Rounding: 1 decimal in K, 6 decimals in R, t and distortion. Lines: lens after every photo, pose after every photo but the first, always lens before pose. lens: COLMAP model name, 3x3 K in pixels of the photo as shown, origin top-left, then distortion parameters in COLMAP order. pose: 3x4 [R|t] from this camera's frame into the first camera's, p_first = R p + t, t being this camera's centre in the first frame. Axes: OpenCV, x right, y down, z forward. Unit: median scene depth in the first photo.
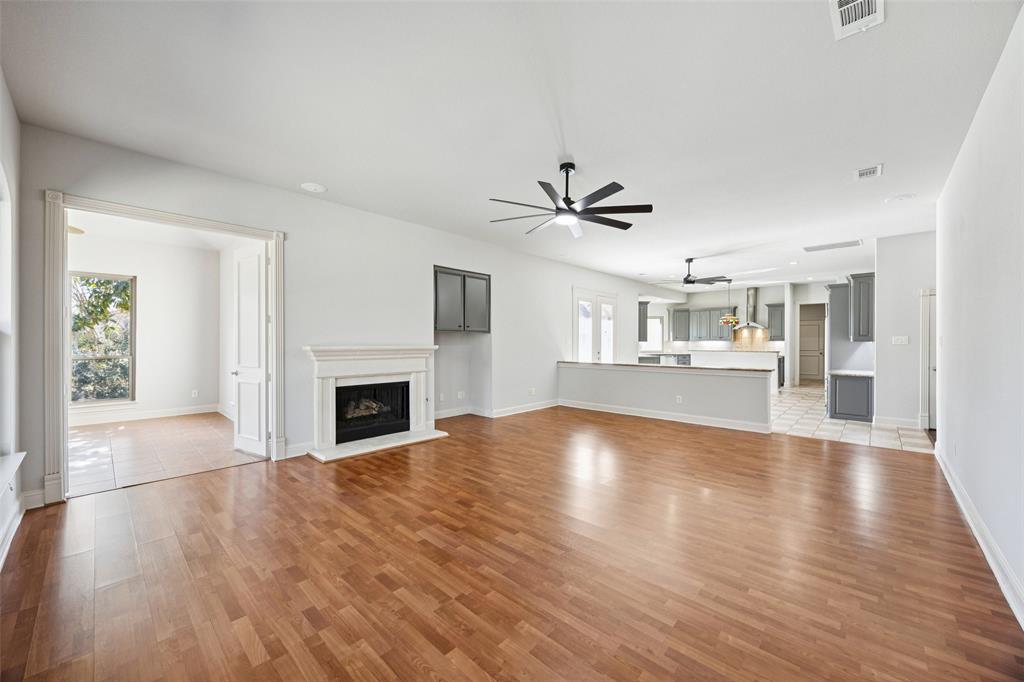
lens RADIAL K [[402.2, 0, 512.0], [0, 402.2, 341.0], [0, 0, 1]] dist [0.001583, 0.000163]
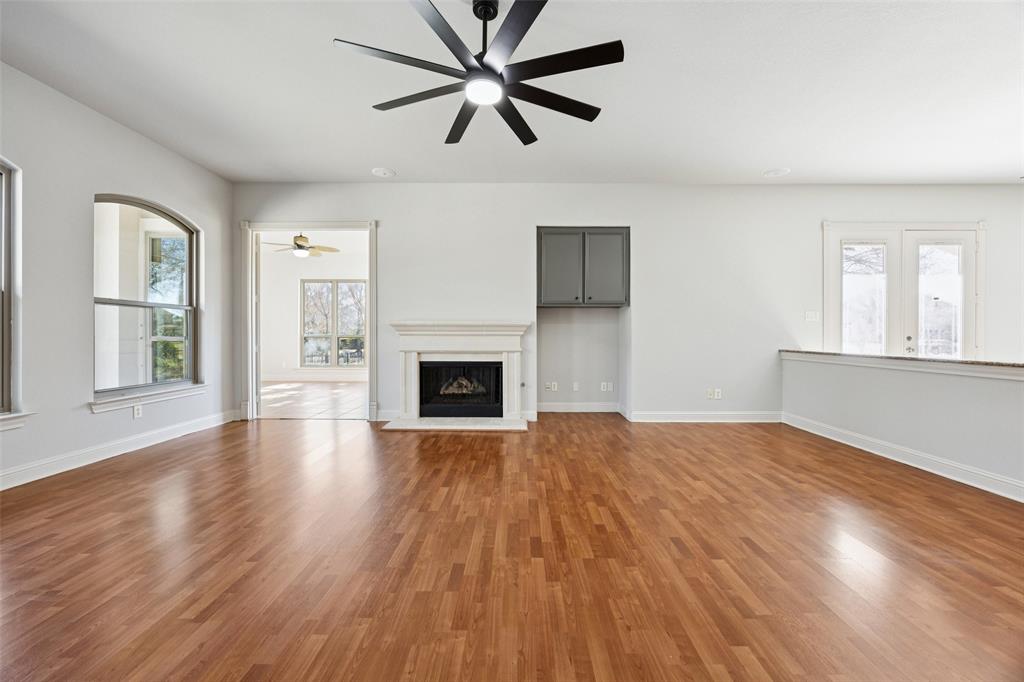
lens RADIAL K [[394.7, 0, 518.9], [0, 394.7, 338.6], [0, 0, 1]] dist [-0.002133, -0.000041]
pose [[0.670446, 0.007712, -0.741918, 0.416941], [-0.000461, 0.999950, 0.009978, 0.039466], [0.741958, -0.006348, 0.670416, 0.441244]]
